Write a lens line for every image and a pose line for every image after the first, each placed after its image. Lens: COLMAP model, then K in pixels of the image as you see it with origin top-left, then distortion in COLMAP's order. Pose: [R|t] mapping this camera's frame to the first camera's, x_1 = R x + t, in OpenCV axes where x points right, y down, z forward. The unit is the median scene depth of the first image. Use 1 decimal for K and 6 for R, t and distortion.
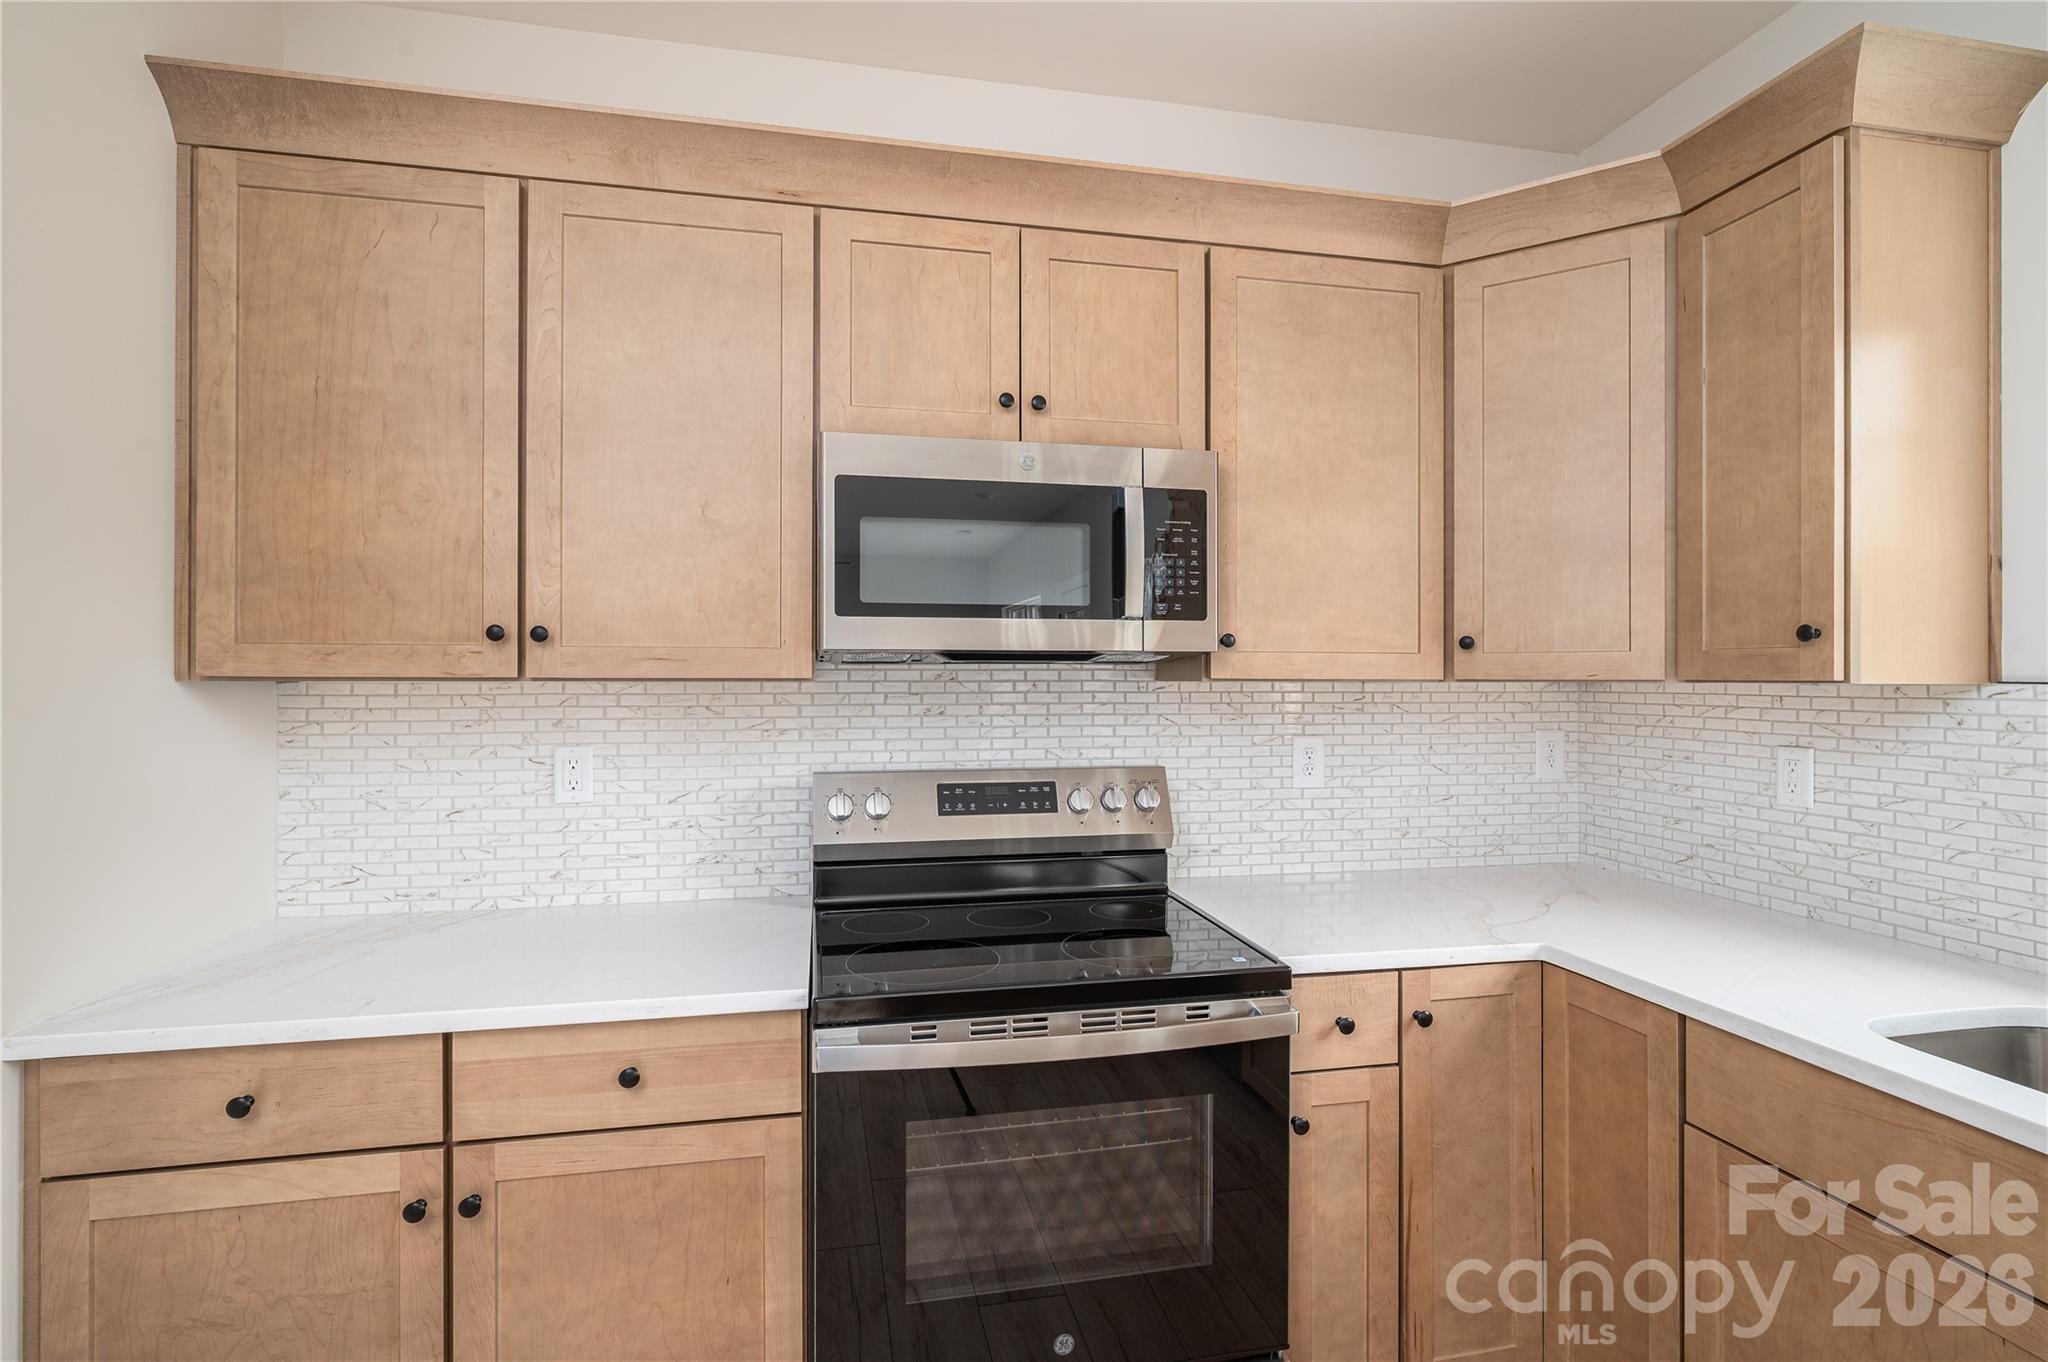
lens RADIAL K [[977.6, 0, 1033.2], [0, 977.6, 675.4], [0, 0, 1]] dist [-0.002375, -0.000651]
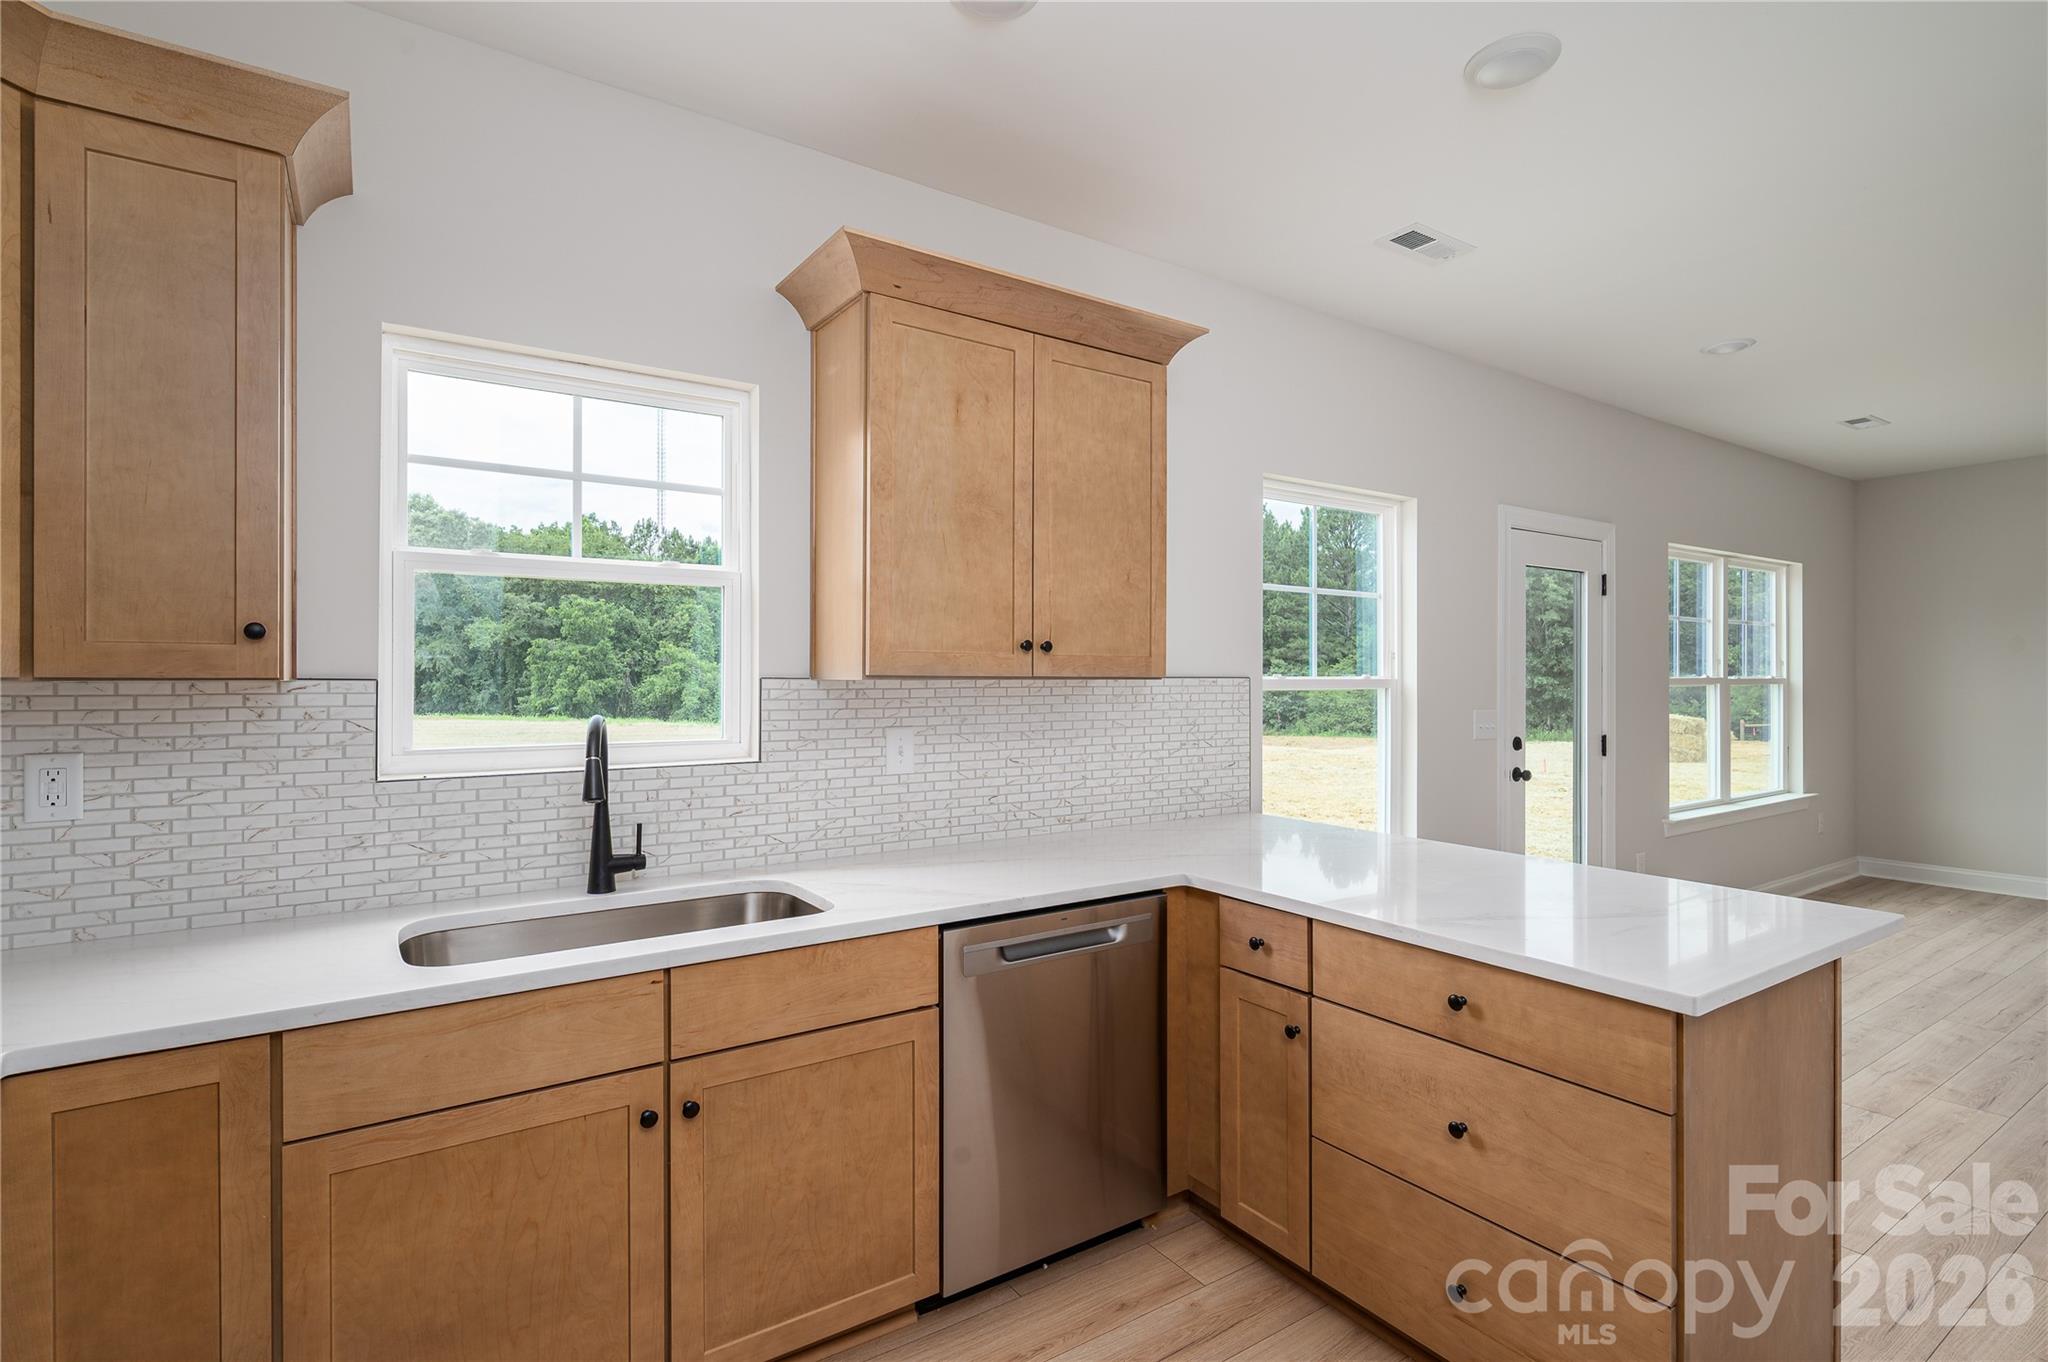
lens RADIAL K [[977.6, 0, 1033.2], [0, 977.6, 675.4], [0, 0, 1]] dist [-0.002375, -0.000651]
pose [[-0.373044, -0.001403, 0.927813, -0.416127], [-0.003345, 0.999994, 0.000167, -0.000324], [-0.927808, -0.003041, -0.373046, 0.582057]]
